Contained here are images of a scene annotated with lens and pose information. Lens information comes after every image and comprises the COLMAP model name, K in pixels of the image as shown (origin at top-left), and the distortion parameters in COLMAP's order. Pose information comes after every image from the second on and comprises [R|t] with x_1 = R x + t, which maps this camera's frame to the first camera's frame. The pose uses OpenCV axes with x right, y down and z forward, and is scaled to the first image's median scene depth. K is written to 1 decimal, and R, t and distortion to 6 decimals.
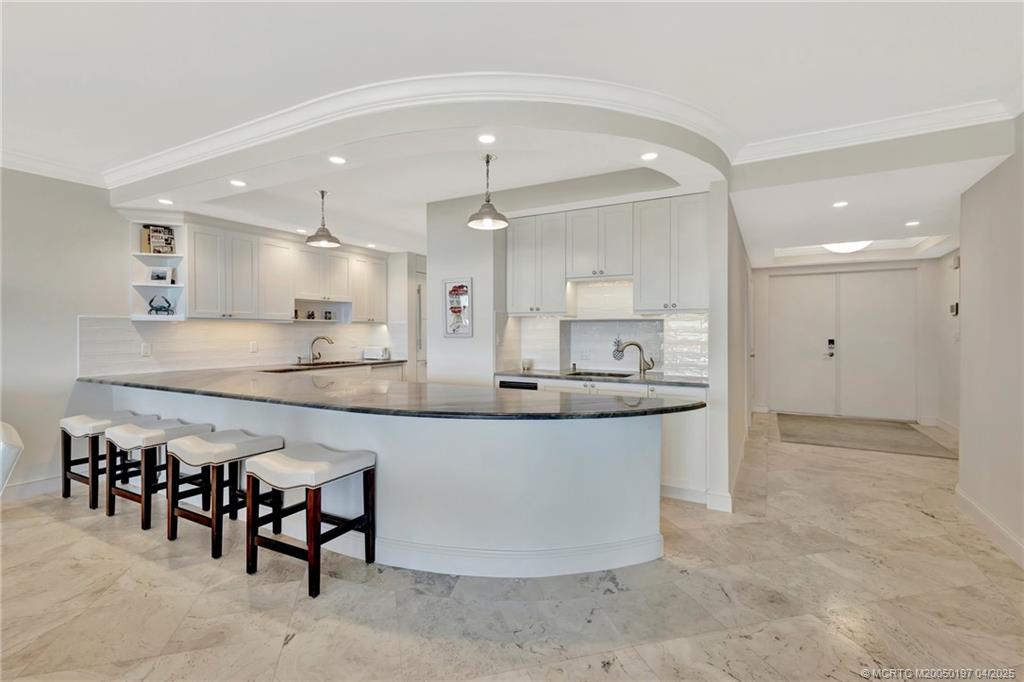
lens RADIAL K [[470.4, 0, 506.8], [0, 470.4, 333.6], [0, 0, 1]] dist [0.013365, -0.004769]
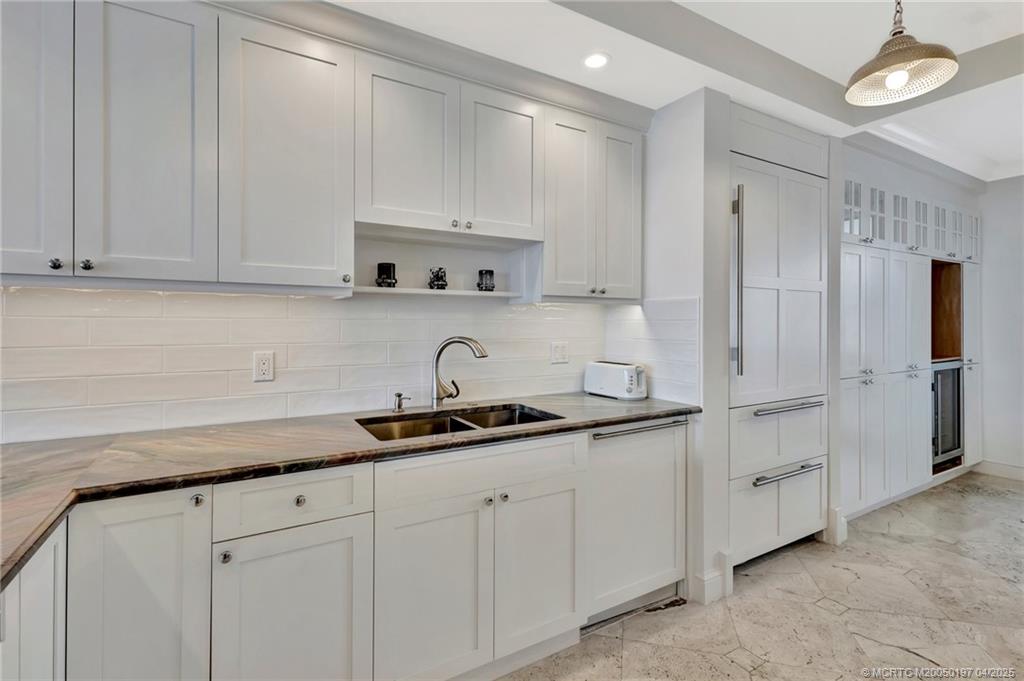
lens RADIAL K [[470.4, 0, 513.7], [0, 470.4, 332.5], [0, 0, 1]] dist [0.013365, -0.004769]
pose [[0.863442, 0.004426, -0.504429, -0.236136], [-0.000193, 0.999964, 0.008445, -0.000166], [0.504449, -0.007194, 0.863412, 0.955821]]
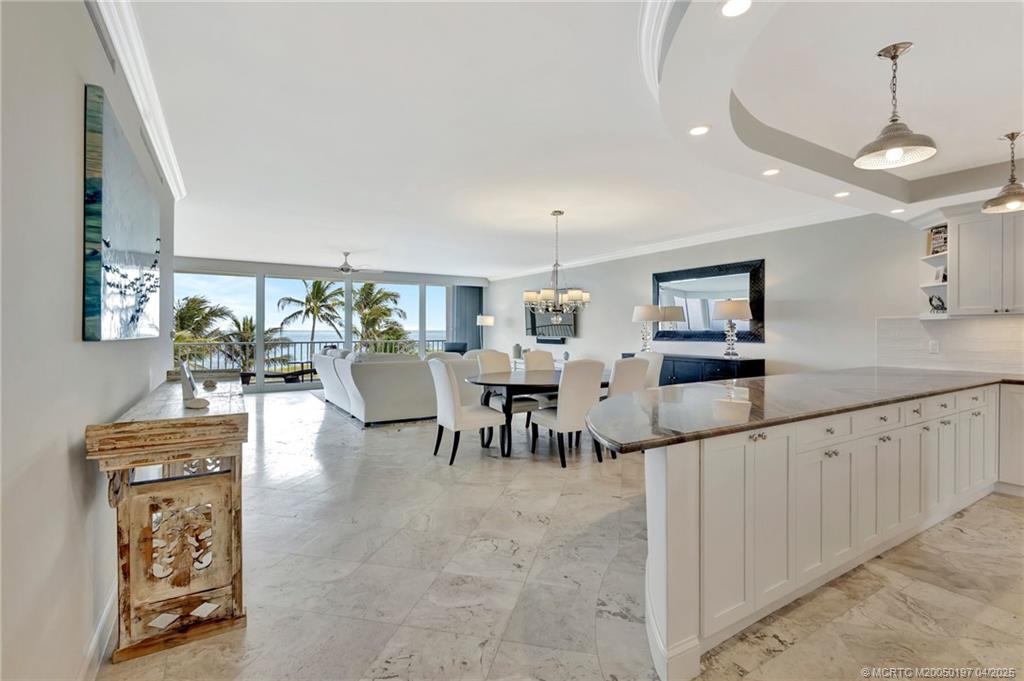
lens RADIAL K [[470.4, 0, 520.1], [0, 470.4, 336.4], [0, 0, 1]] dist [0.013365, -0.004769]
pose [[-0.474821, 0.011513, -0.880007, 0.601146], [-0.004473, 0.999870, 0.015495, -0.001870], [0.880071, 0.011294, -0.474708, 0.696762]]
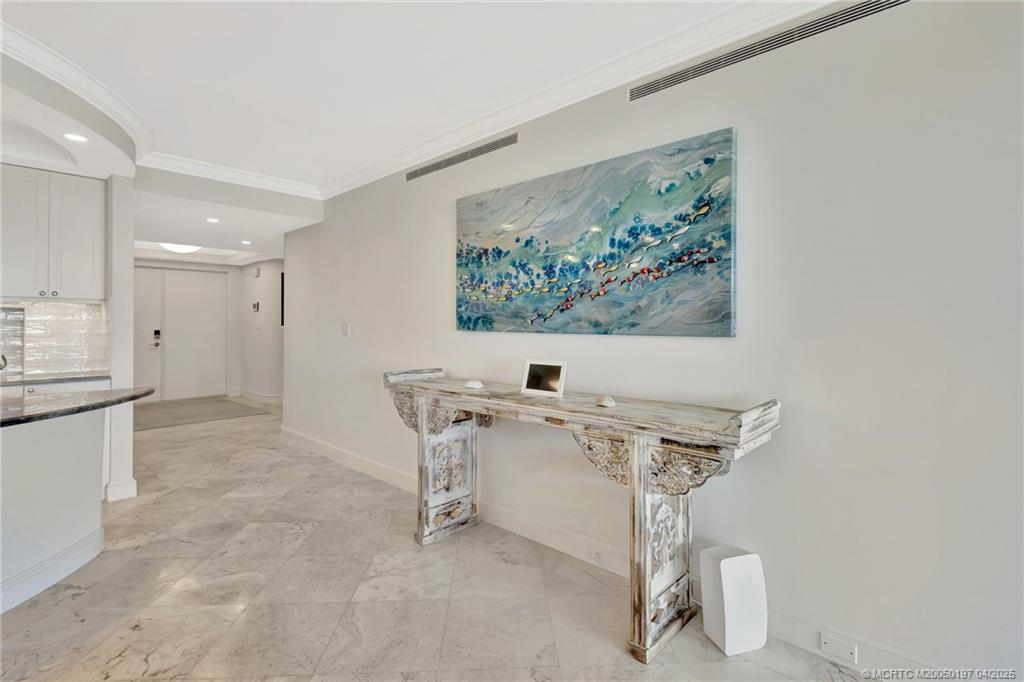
lens RADIAL K [[470.4, 0, 514.5], [0, 470.4, 316.5], [0, 0, 1]] dist [0.013365, -0.004769]
pose [[0.227129, 0.012756, 0.973781, -0.281745], [0.004117, 0.999893, -0.014058, -0.000979], [-0.973856, 0.007202, 0.227052, -0.046467]]
